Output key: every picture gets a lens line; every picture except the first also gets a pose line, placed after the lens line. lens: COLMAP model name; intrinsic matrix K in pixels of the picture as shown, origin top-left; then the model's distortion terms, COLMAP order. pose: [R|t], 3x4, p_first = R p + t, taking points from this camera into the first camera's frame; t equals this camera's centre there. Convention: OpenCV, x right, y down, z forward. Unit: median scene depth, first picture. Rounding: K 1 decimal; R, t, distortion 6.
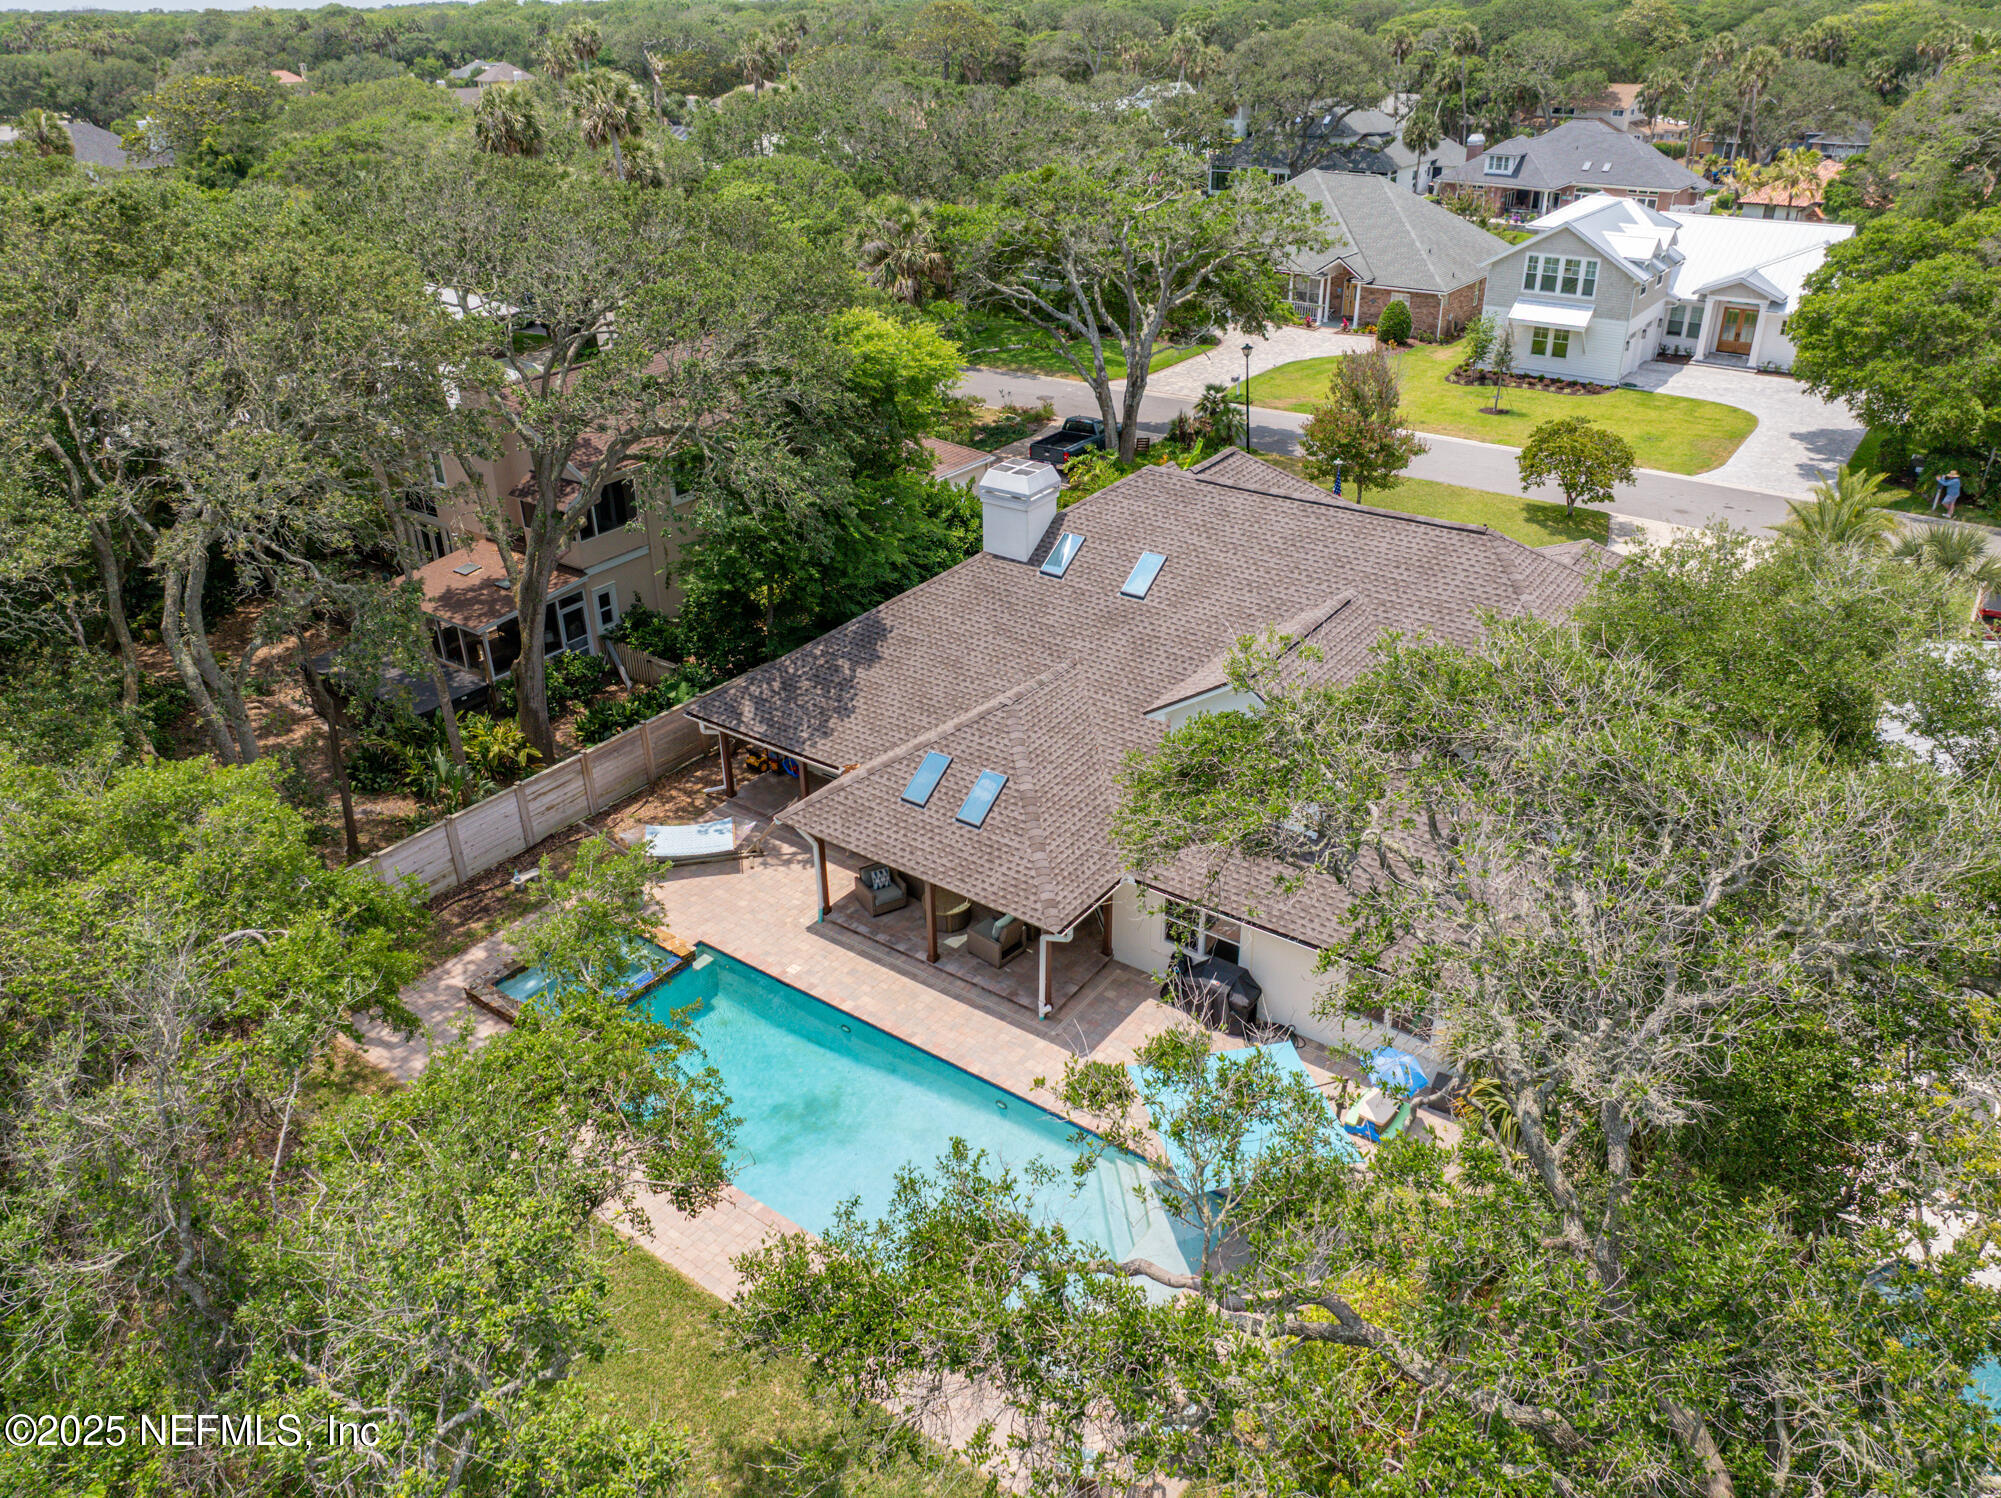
lens RADIAL K [[1409.0, 0, 1015.4], [0, 1409.0, 736.3], [0, 0, 1]] dist [-0.032851, -0.008811]
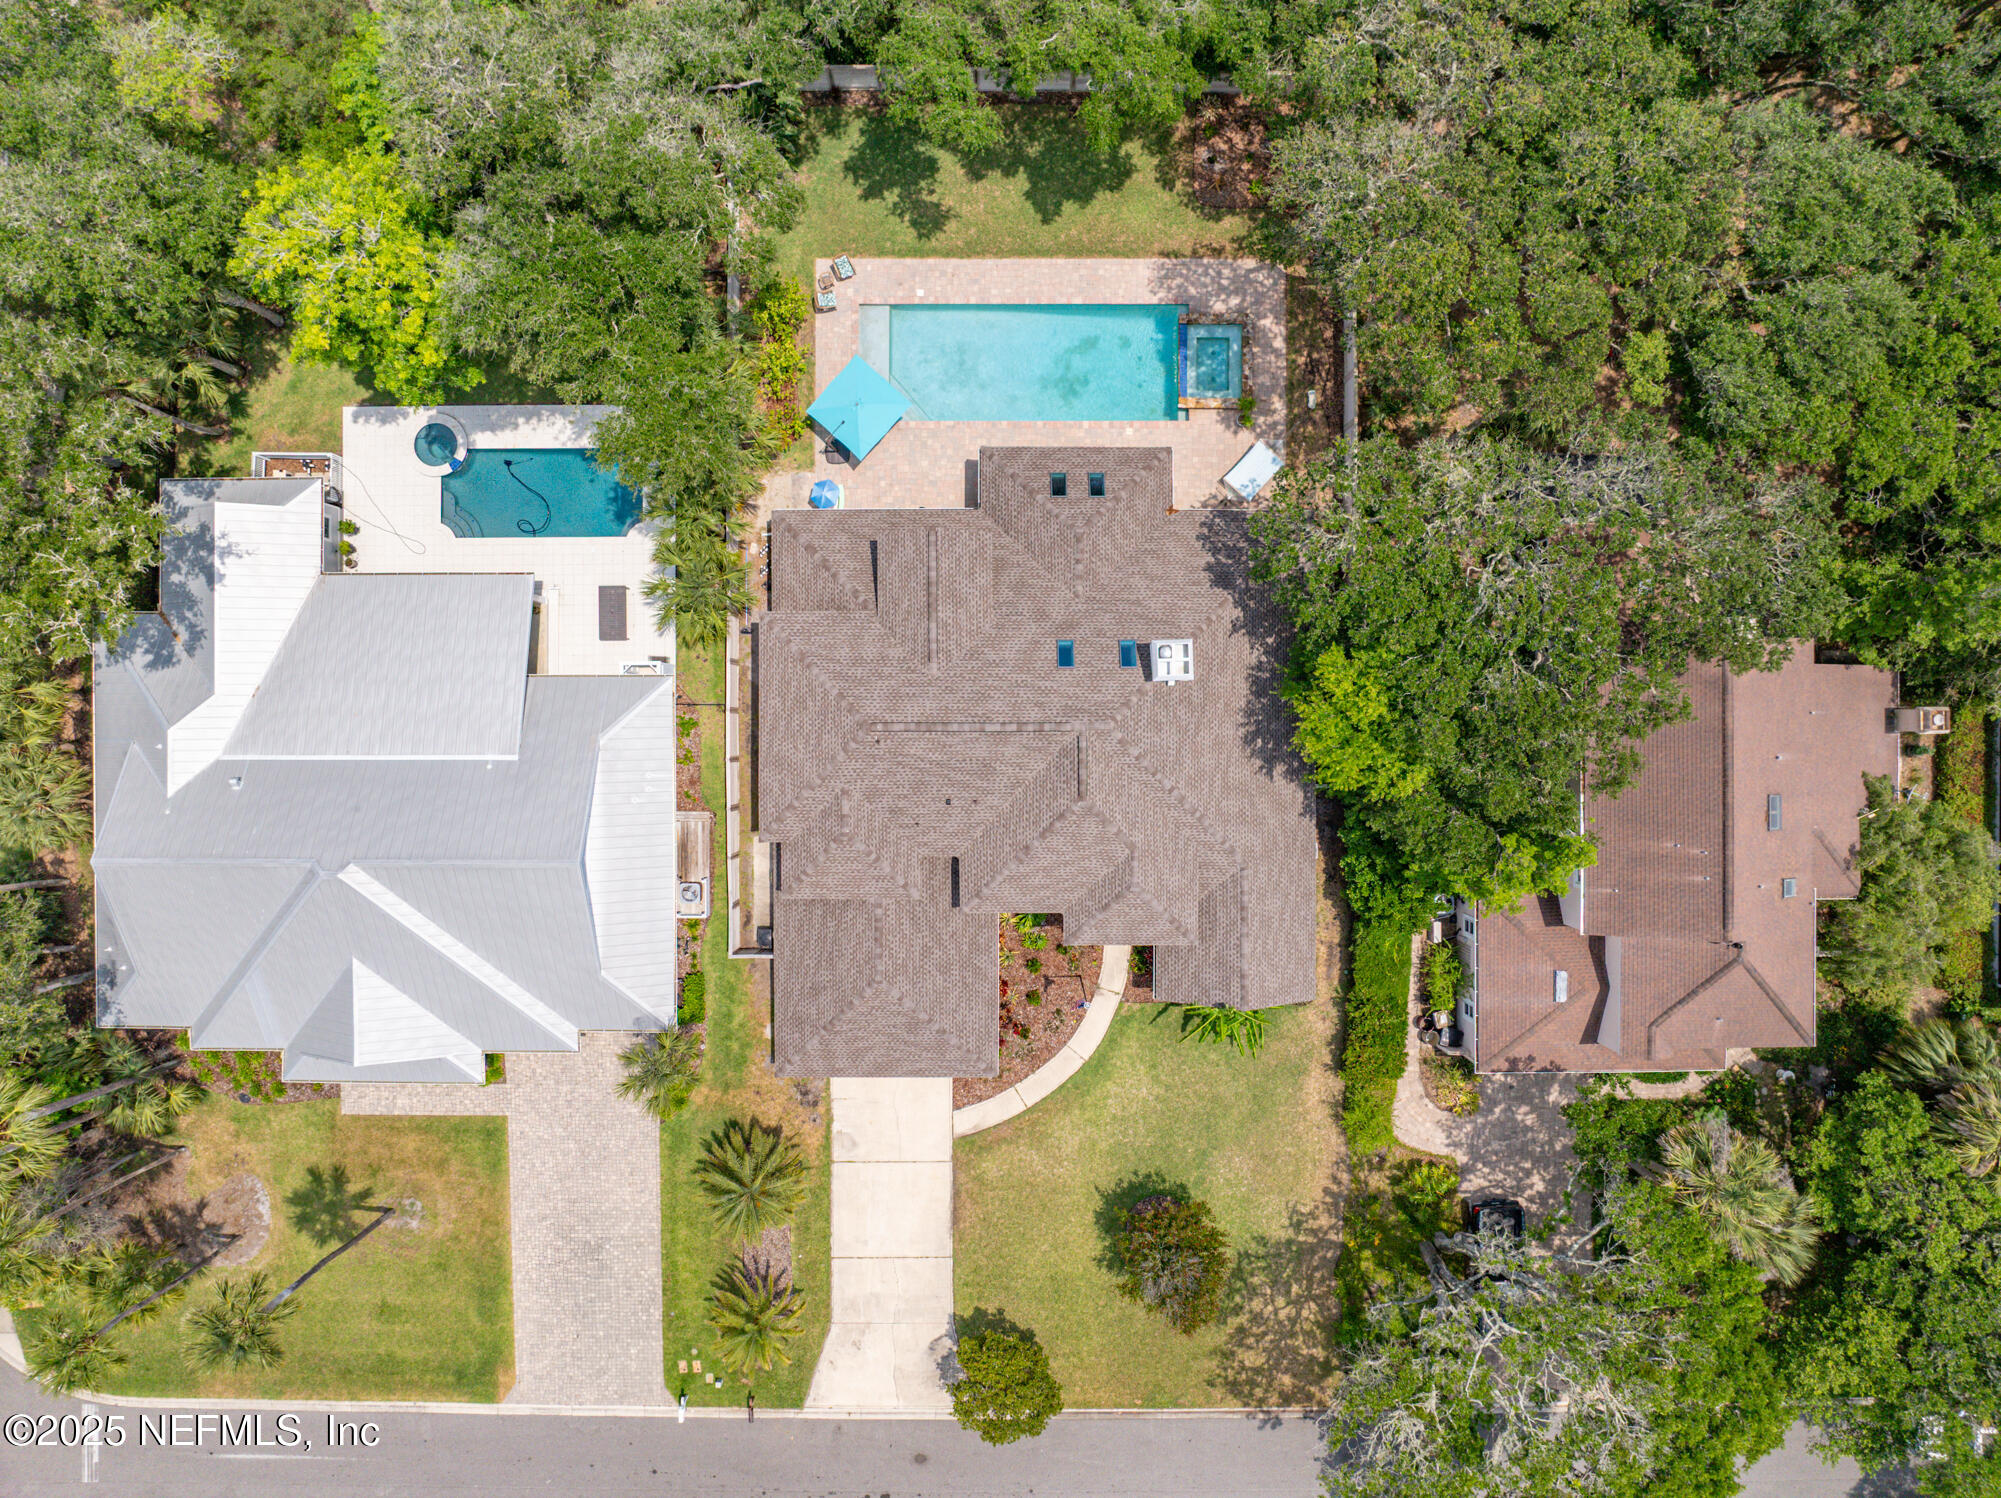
lens RADIAL K [[1409.0, 0, 998.3], [0, 1409.0, 750.4], [0, 0, 1]] dist [-0.032851, -0.008811]
pose [[-0.814168, 0.580440, 0.014850, 0.183036], [-0.264228, -0.393157, 0.880688, -1.434724], [0.517025, 0.713104, 0.473464, 0.279789]]
